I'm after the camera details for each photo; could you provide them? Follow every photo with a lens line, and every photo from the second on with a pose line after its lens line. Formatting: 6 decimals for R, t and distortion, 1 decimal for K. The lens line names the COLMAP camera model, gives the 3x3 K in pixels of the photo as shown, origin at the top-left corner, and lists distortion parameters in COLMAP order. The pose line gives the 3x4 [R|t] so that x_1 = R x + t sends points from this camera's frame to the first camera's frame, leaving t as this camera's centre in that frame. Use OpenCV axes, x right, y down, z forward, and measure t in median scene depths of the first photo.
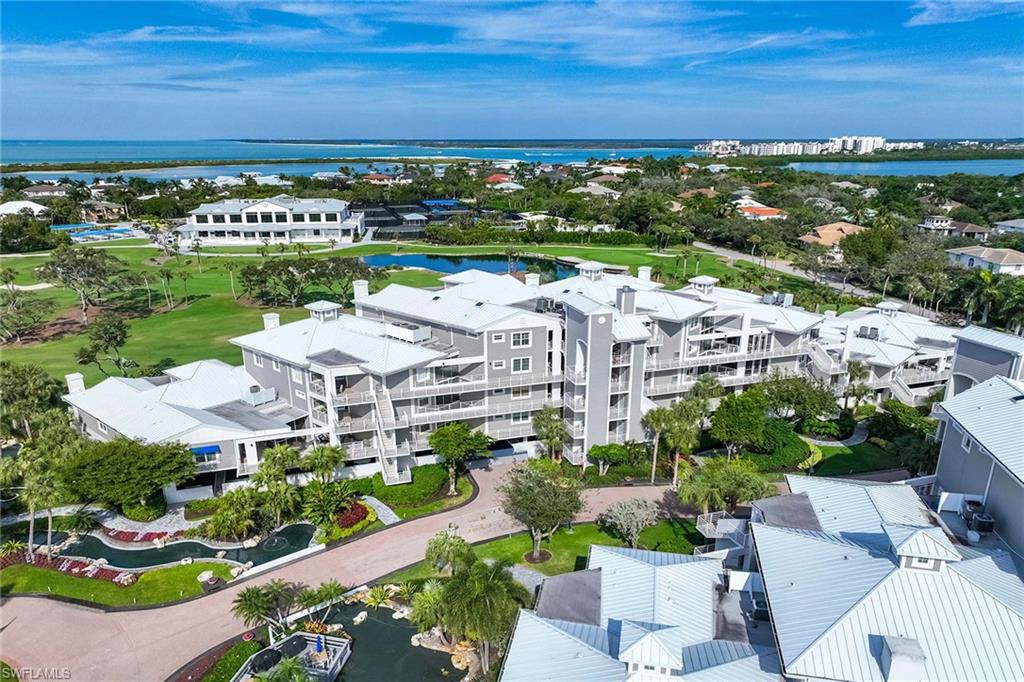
lens RADIAL K [[734.0, 0, 512.0], [0, 734.0, 341.0], [0, 0, 1]] dist [0.000375, 0.008184]
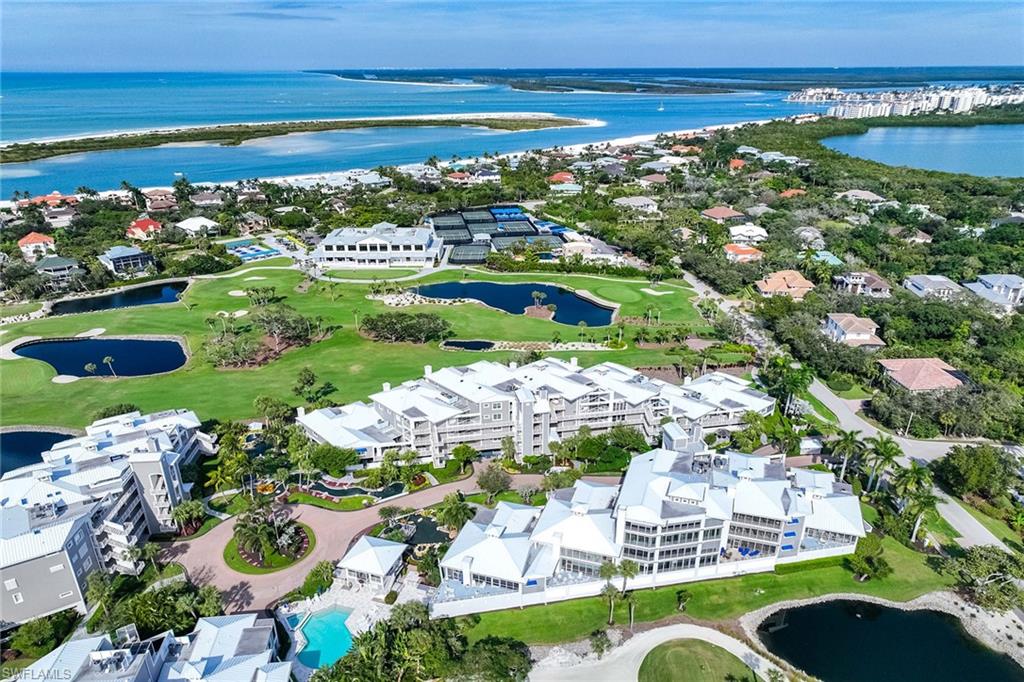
lens RADIAL K [[734.0, 0, 512.0], [0, 734.0, 341.0], [0, 0, 1]] dist [0.000375, 0.008184]
pose [[0.992550, 0.043530, -0.113793, 0.310891], [-0.033691, 0.995638, 0.087004, -0.403609], [0.117084, -0.082522, 0.989688, -1.209256]]
